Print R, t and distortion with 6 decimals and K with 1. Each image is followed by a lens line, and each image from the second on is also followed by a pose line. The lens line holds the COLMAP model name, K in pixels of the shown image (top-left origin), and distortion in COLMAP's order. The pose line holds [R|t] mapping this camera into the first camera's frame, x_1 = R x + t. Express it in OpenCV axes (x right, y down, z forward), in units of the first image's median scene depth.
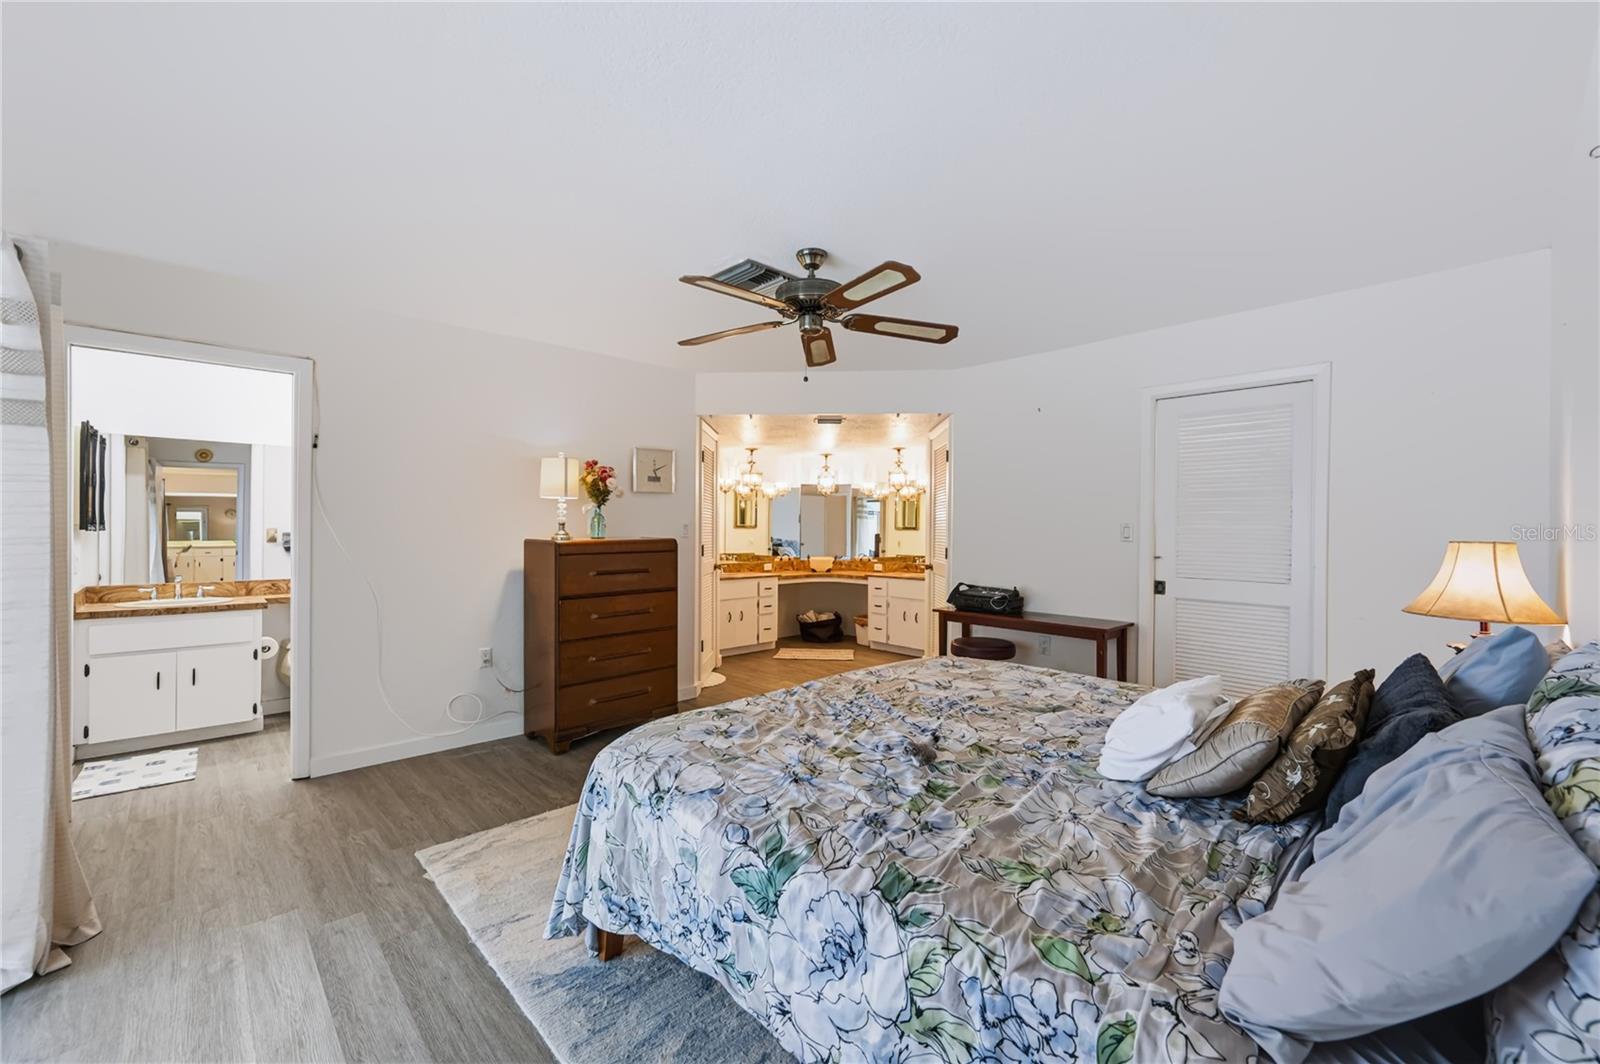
lens RADIAL K [[684.4, 0, 813.2], [0, 684.4, 533.0], [0, 0, 1]] dist [0.001629, -0.000110]
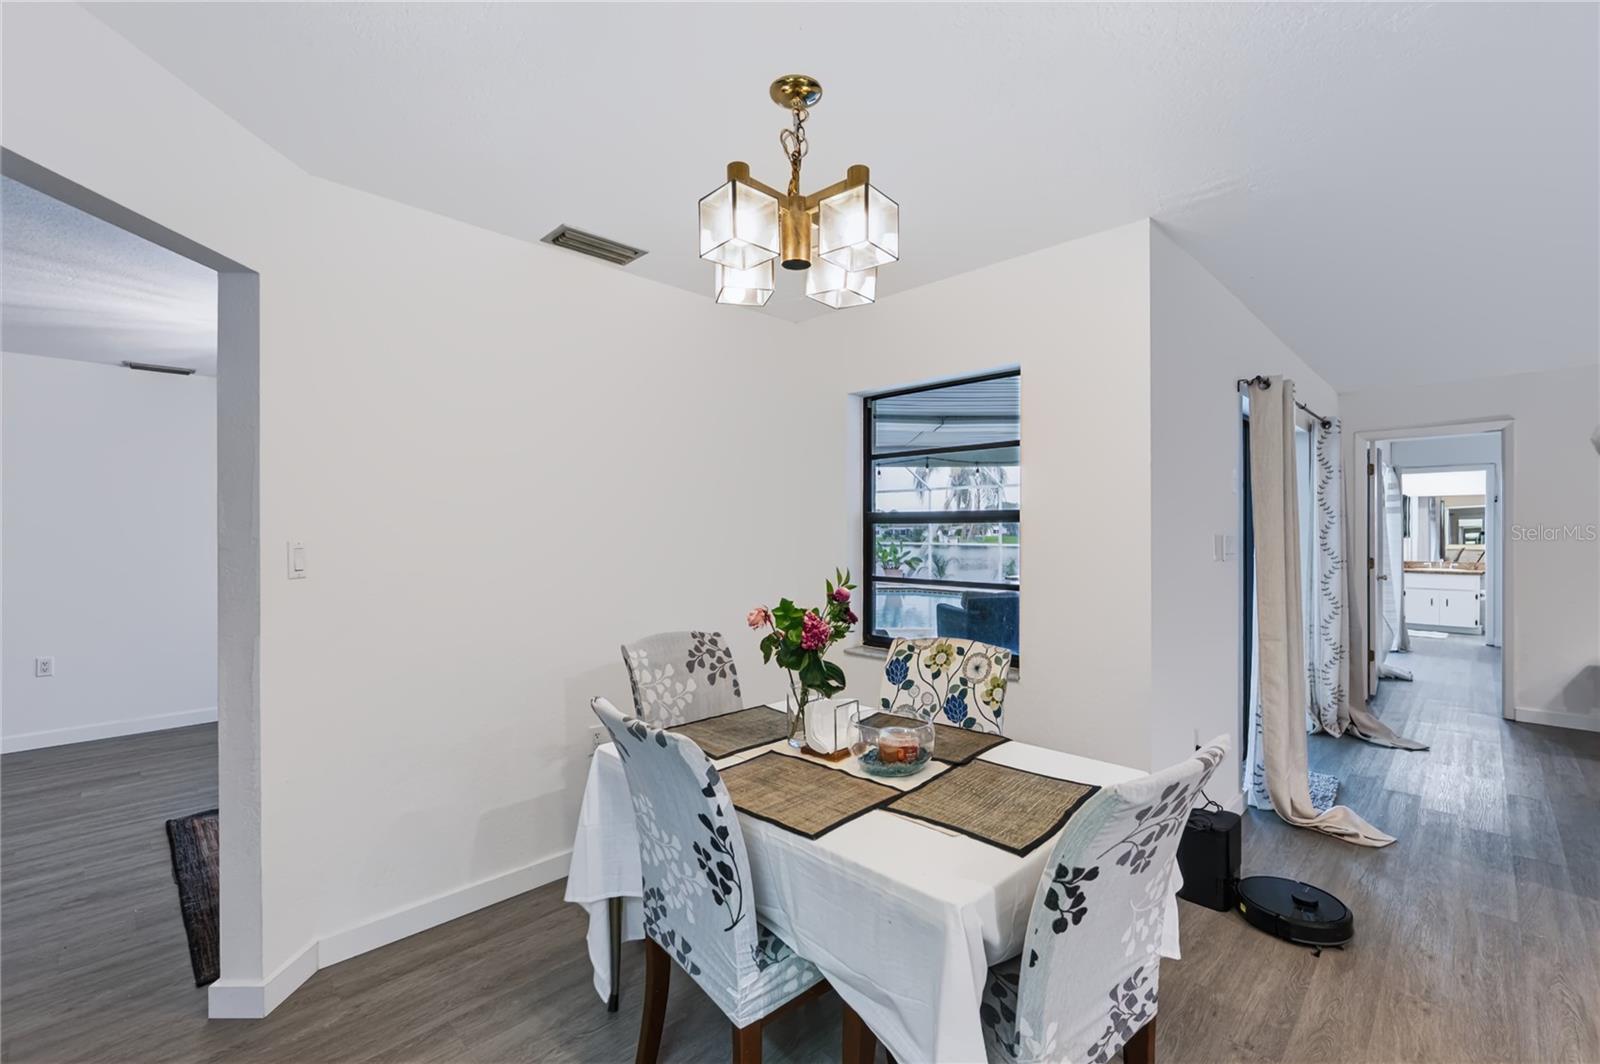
lens RADIAL K [[684.4, 0, 824.4], [0, 684.4, 538.5], [0, 0, 1]] dist [0.001629, -0.000110]
pose [[0.070720, 0.000666, -0.997496, 1.152575], [0.000592, 1.000000, 0.000709, -0.003469], [0.997496, -0.000640, 0.070720, -1.155421]]
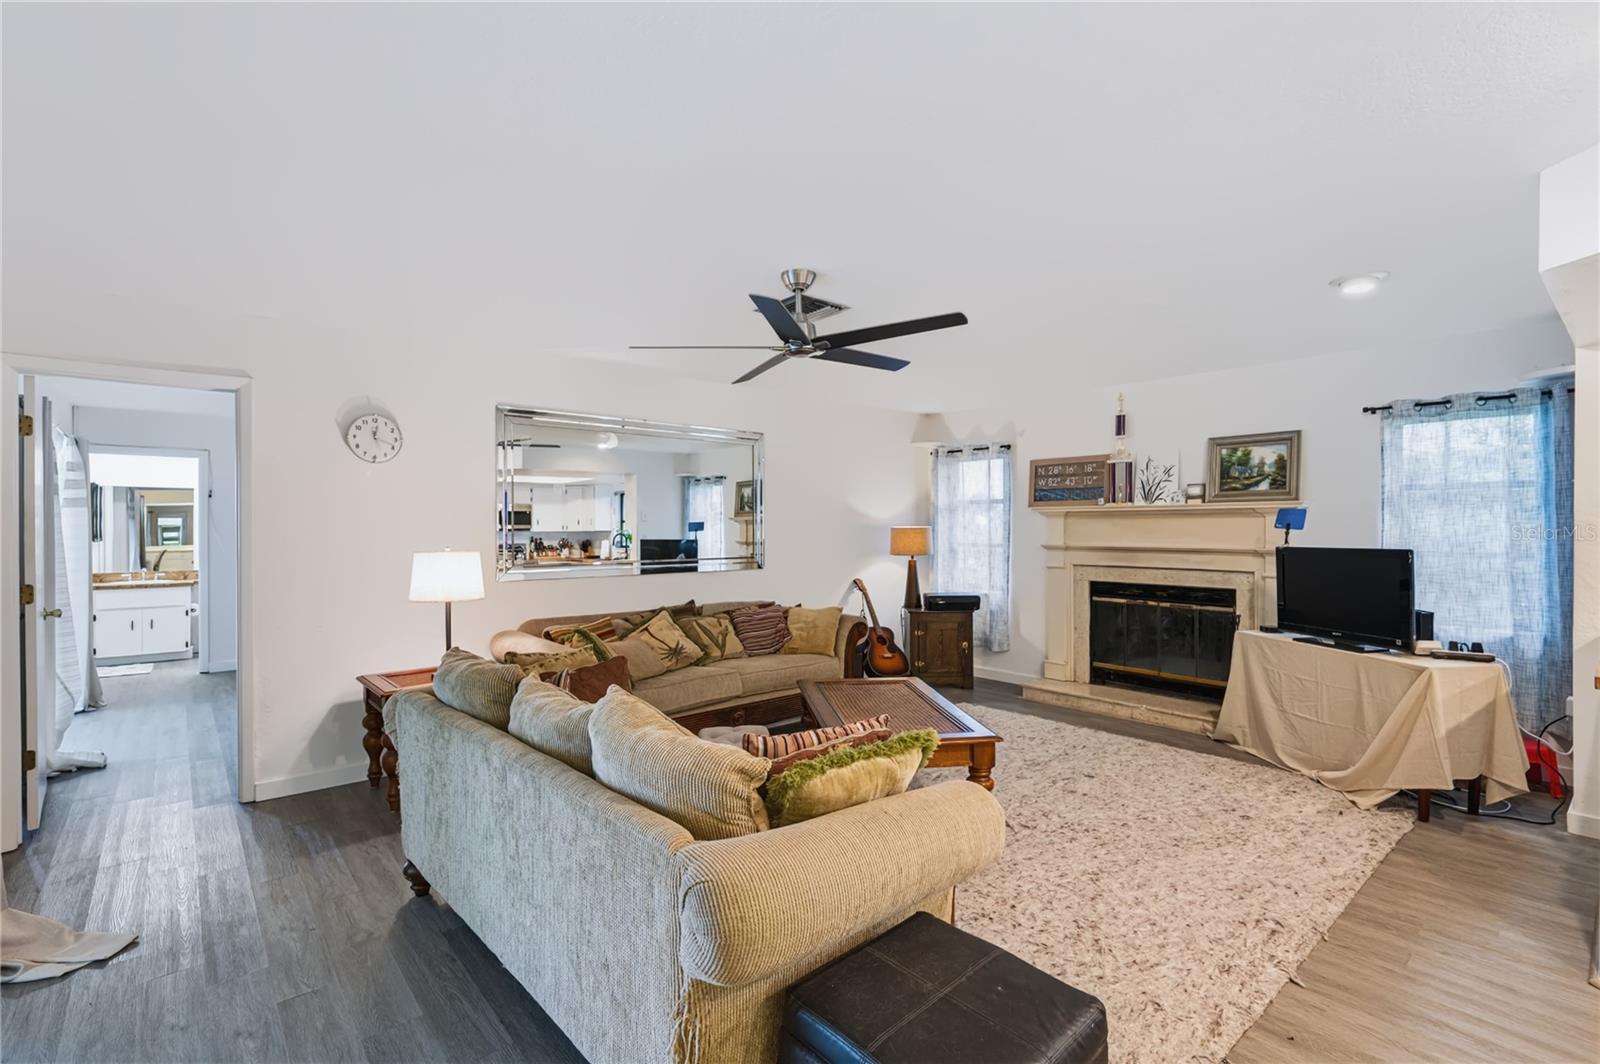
lens RADIAL K [[751.1, 0, 802.3], [0, 751.1, 531.2], [0, 0, 1]] dist [-0.001101, 0.000304]
pose [[0.999054, -0.007991, -0.042750, 0.817806], [0.007955, 0.999968, -0.001005, -0.013073], [0.042757, 0.000664, 0.999085, -0.822453]]
